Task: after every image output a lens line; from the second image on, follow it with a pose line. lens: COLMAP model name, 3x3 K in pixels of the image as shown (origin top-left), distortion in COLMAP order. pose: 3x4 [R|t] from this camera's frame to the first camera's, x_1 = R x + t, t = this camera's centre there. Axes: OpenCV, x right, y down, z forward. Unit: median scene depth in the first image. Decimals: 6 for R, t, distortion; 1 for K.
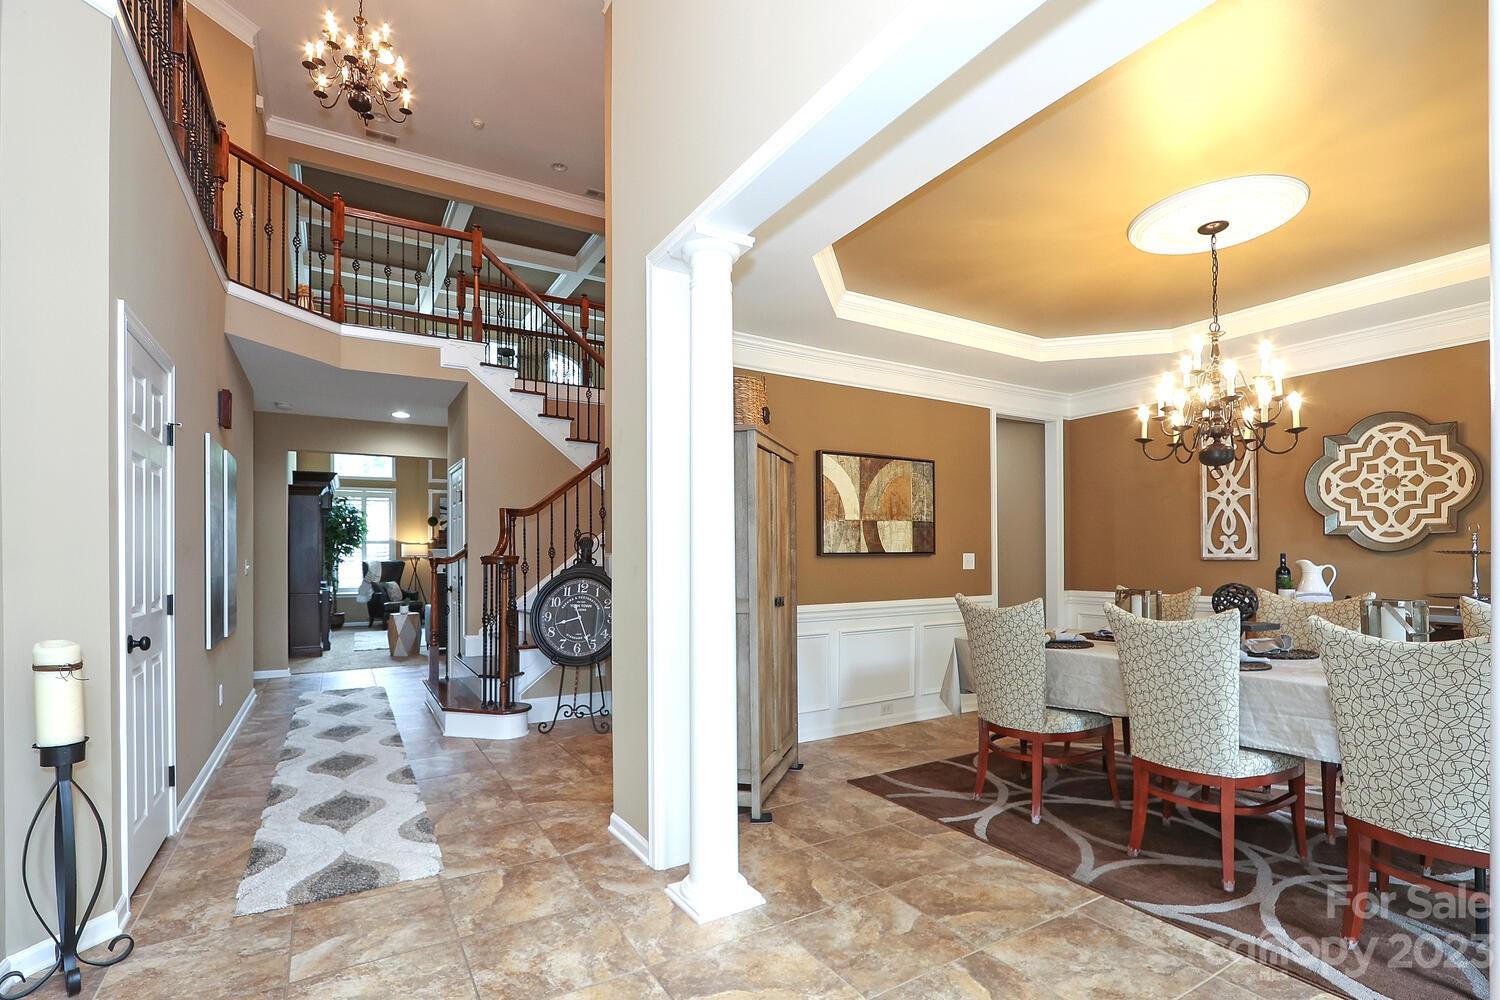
lens RADIAL K [[704.1, 0, 773.1], [0, 704.1, 552.5], [0, 0, 1]] dist [-0.011014, -0.000068]
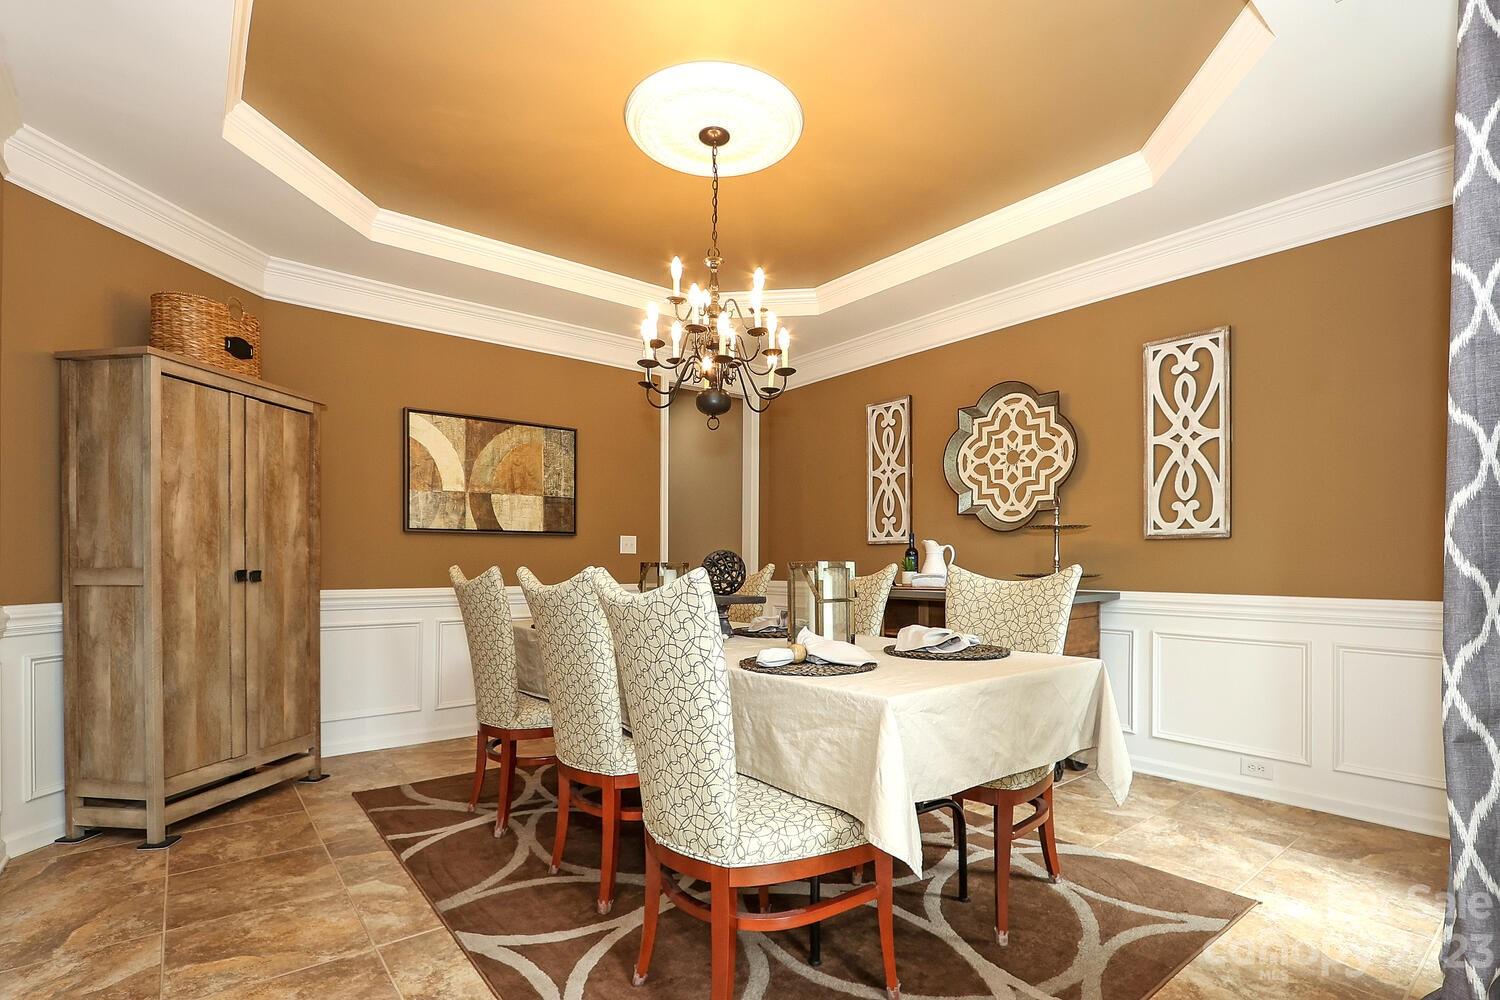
lens RADIAL K [[704.1, 0, 799.6], [0, 704.1, 580.3], [0, 0, 1]] dist [-0.011014, -0.000068]
pose [[0.990253, 0.003952, 0.139221, 0.456736], [-0.007639, 0.999634, 0.025956, 0.041107], [-0.139068, -0.026767, 0.989921, 0.095027]]
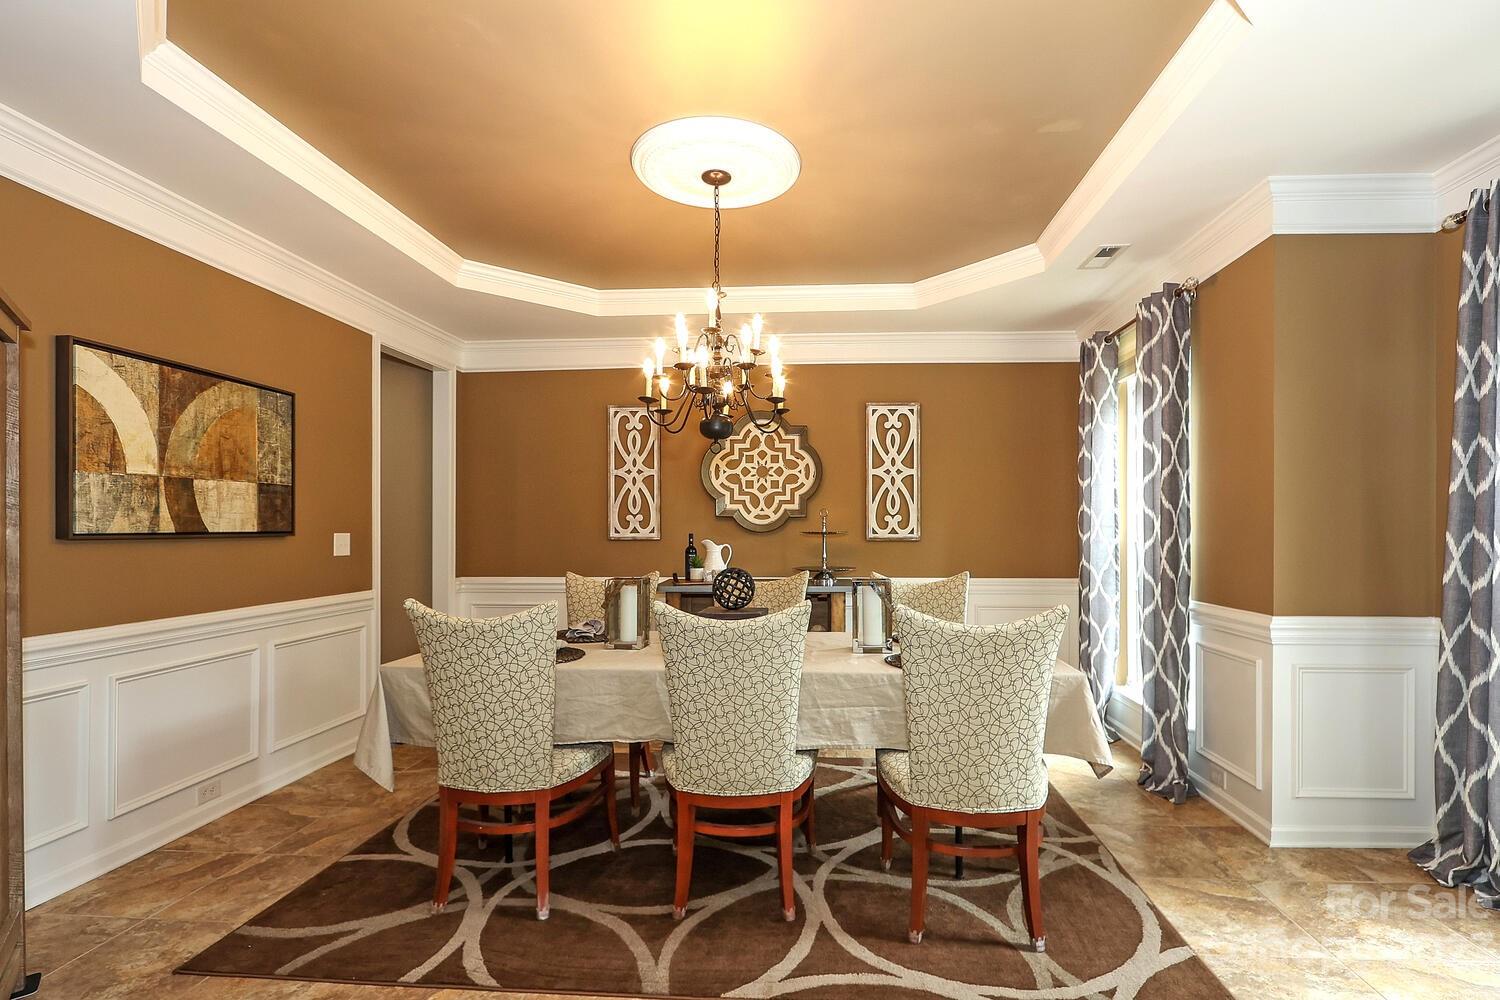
lens RADIAL K [[704.1, 0, 770.4], [0, 704.1, 525.7], [0, 0, 1]] dist [-0.011014, -0.000068]
pose [[0.584184, 0.006913, 0.811592, -0.050615], [-0.004113, 0.999976, -0.005557, -0.005163], [-0.811611, -0.000092, 0.584198, 0.299162]]
